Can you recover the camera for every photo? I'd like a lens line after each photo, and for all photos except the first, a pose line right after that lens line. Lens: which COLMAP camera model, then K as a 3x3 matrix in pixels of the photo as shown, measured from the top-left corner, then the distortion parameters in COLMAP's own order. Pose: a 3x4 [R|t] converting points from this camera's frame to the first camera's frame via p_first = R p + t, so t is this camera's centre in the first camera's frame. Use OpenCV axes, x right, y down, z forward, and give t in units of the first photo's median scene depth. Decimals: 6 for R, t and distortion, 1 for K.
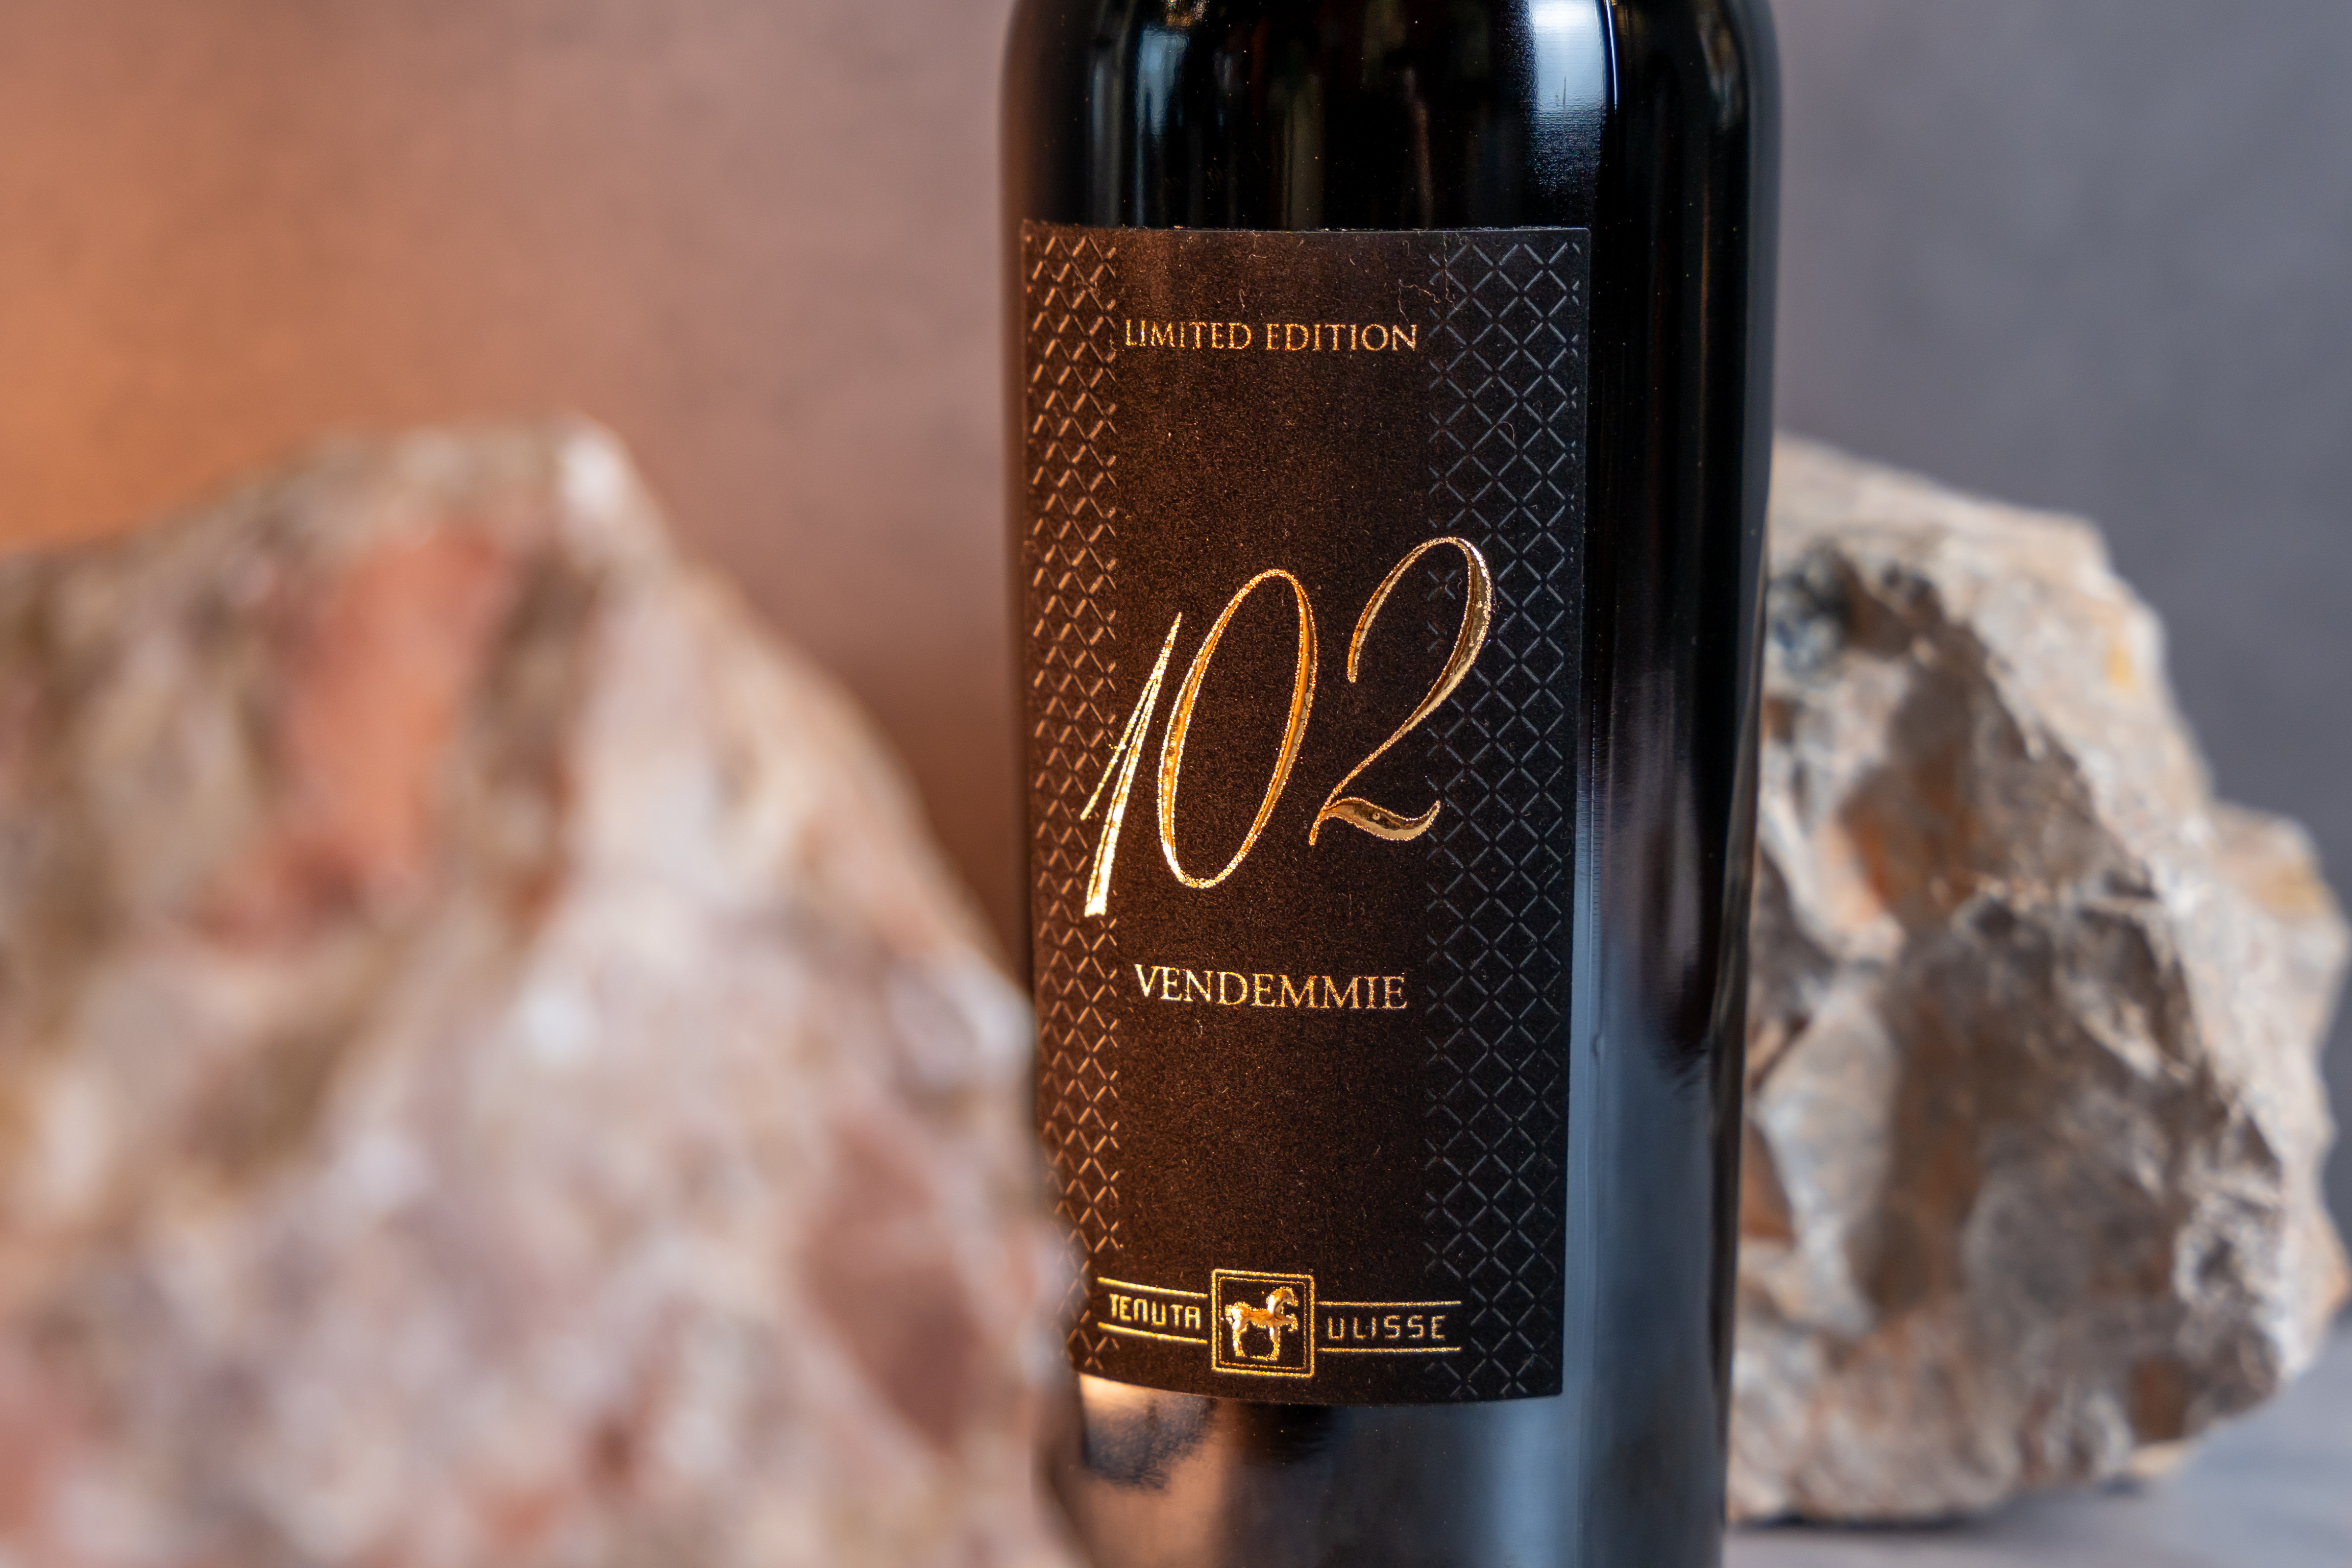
lens RADIAL K [[6892.3, 0, 1181.0], [0, 6892.3, 829.1], [0, 0, 1]] dist [0.093208, -0.785643]
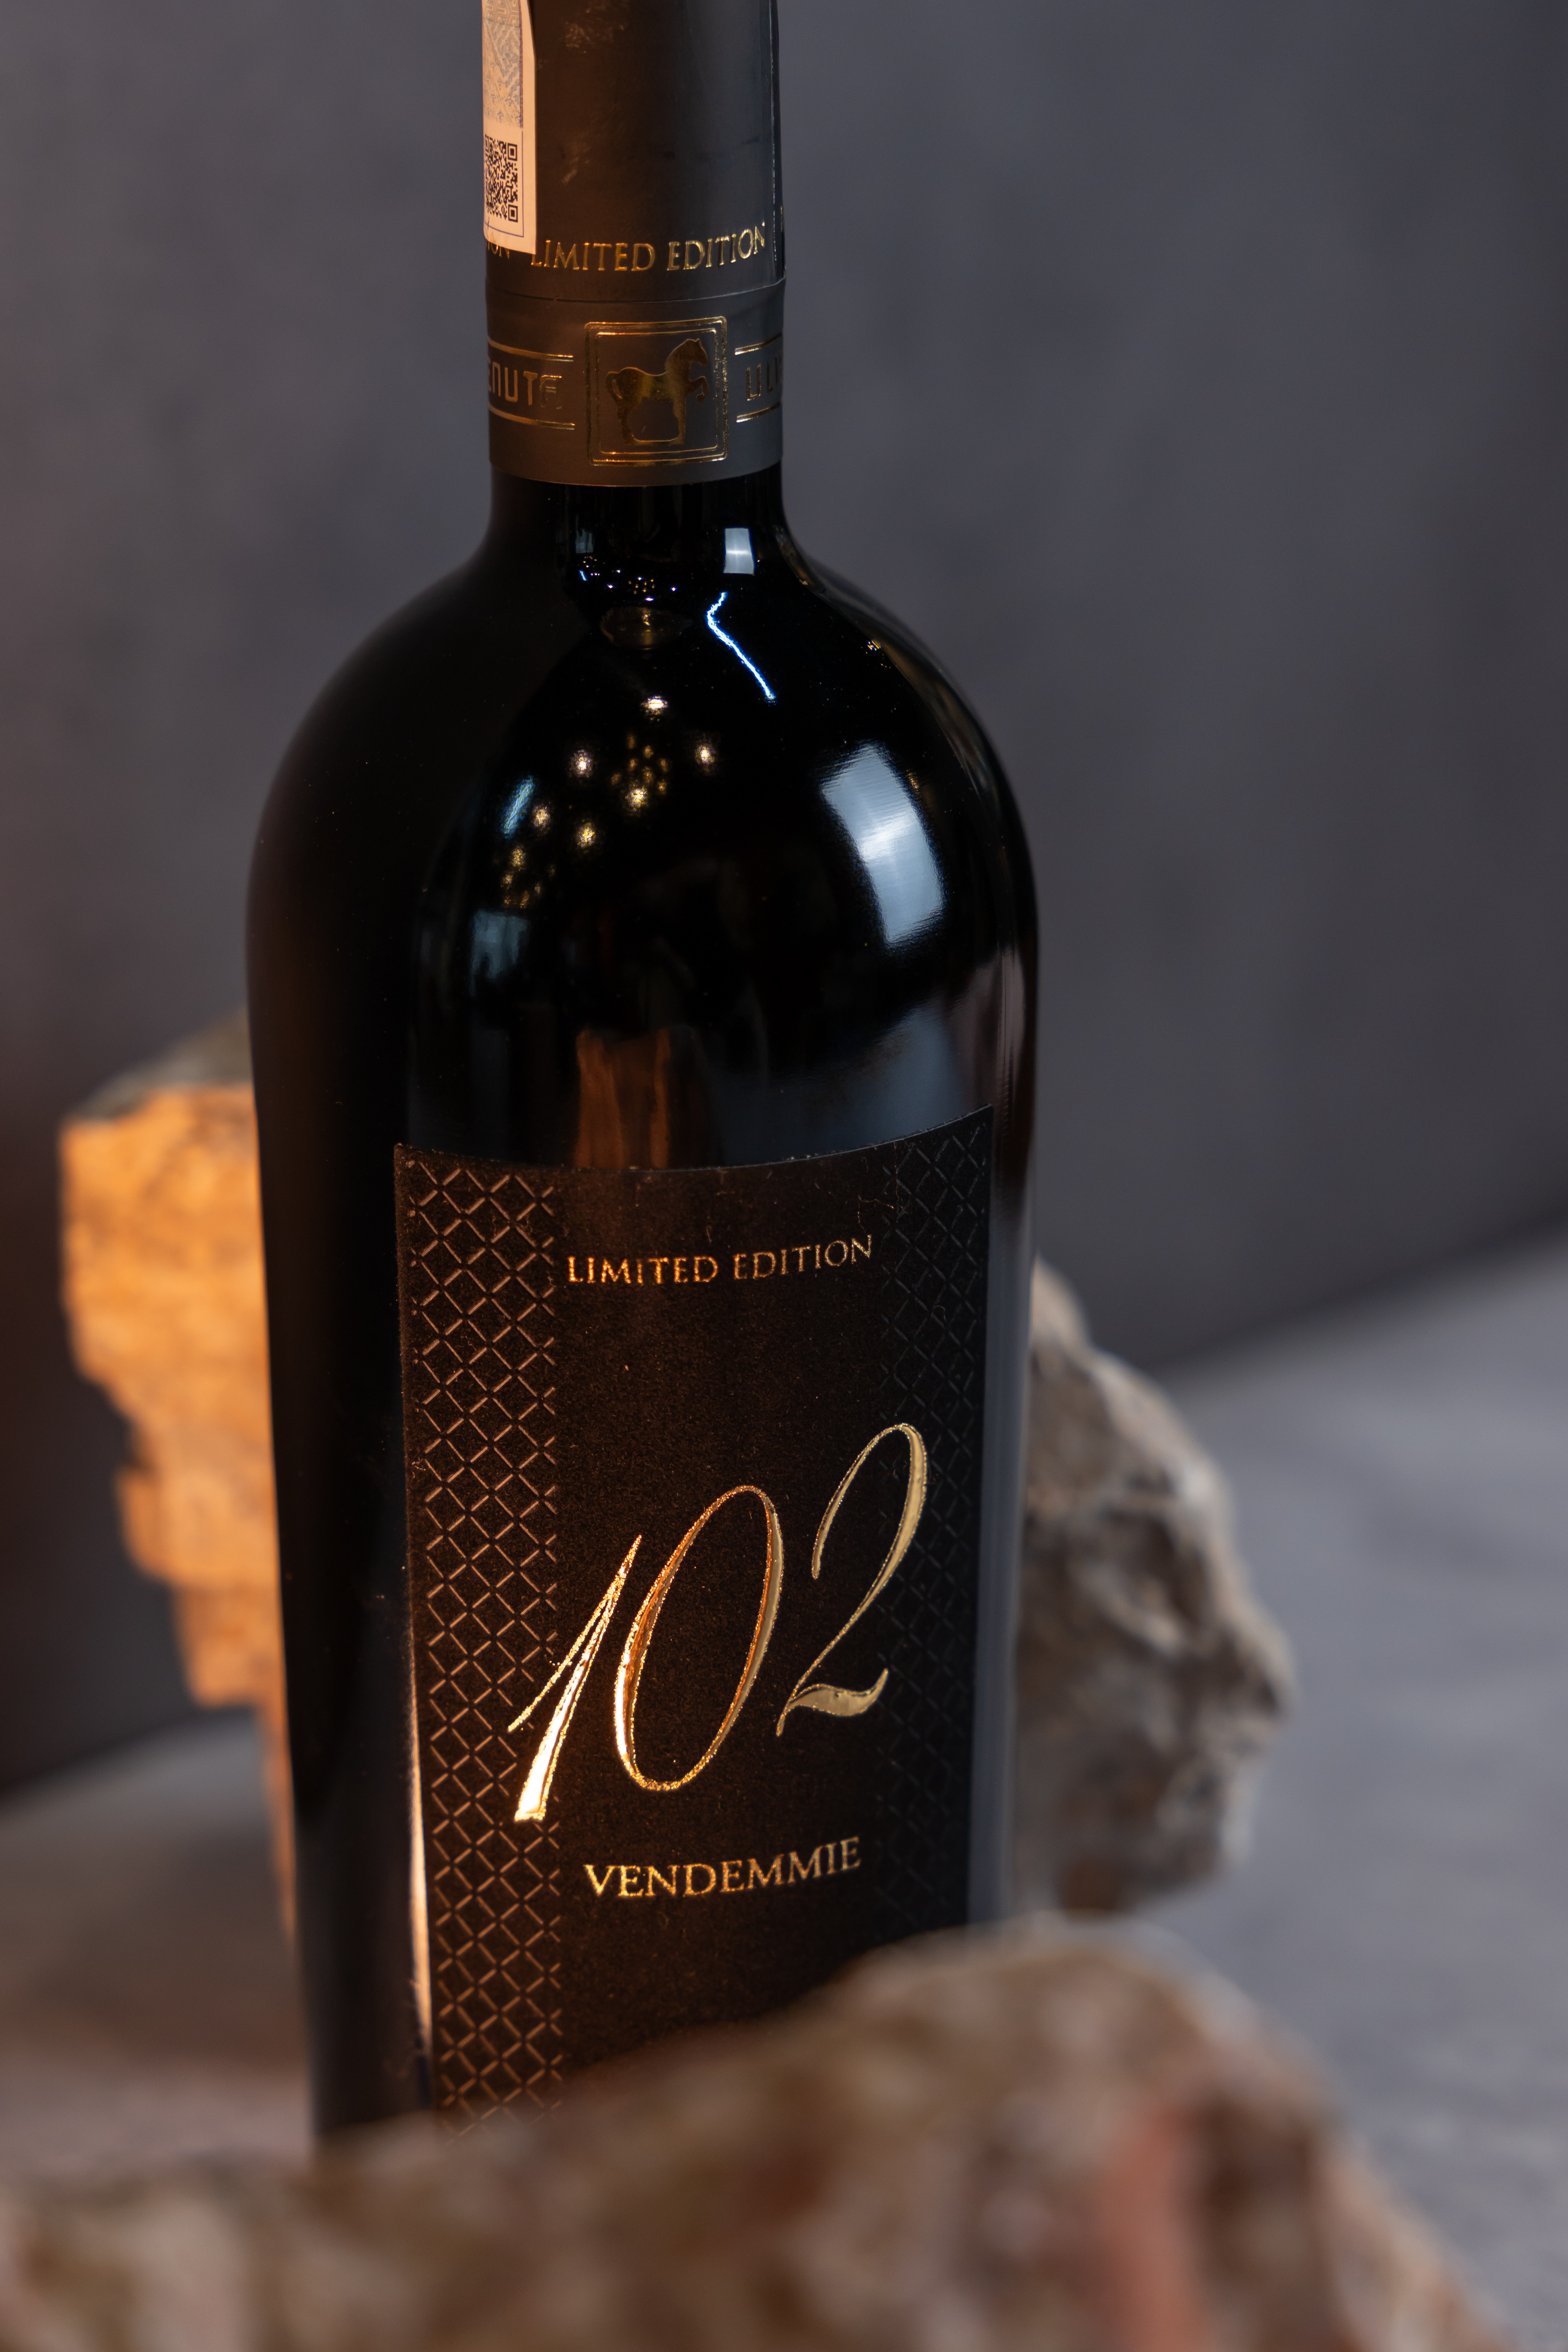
lens RADIAL K [[6892.3, 0, 784.0], [0, 6892.3, 1176.0], [0, 0, 1]] dist [0.093208, -0.785643]
pose [[0.842204, -0.174272, 0.510218, -0.477427], [0.065482, 0.972378, 0.224039, -0.301079], [-0.535168, -0.155277, 0.830352, 0.173031]]
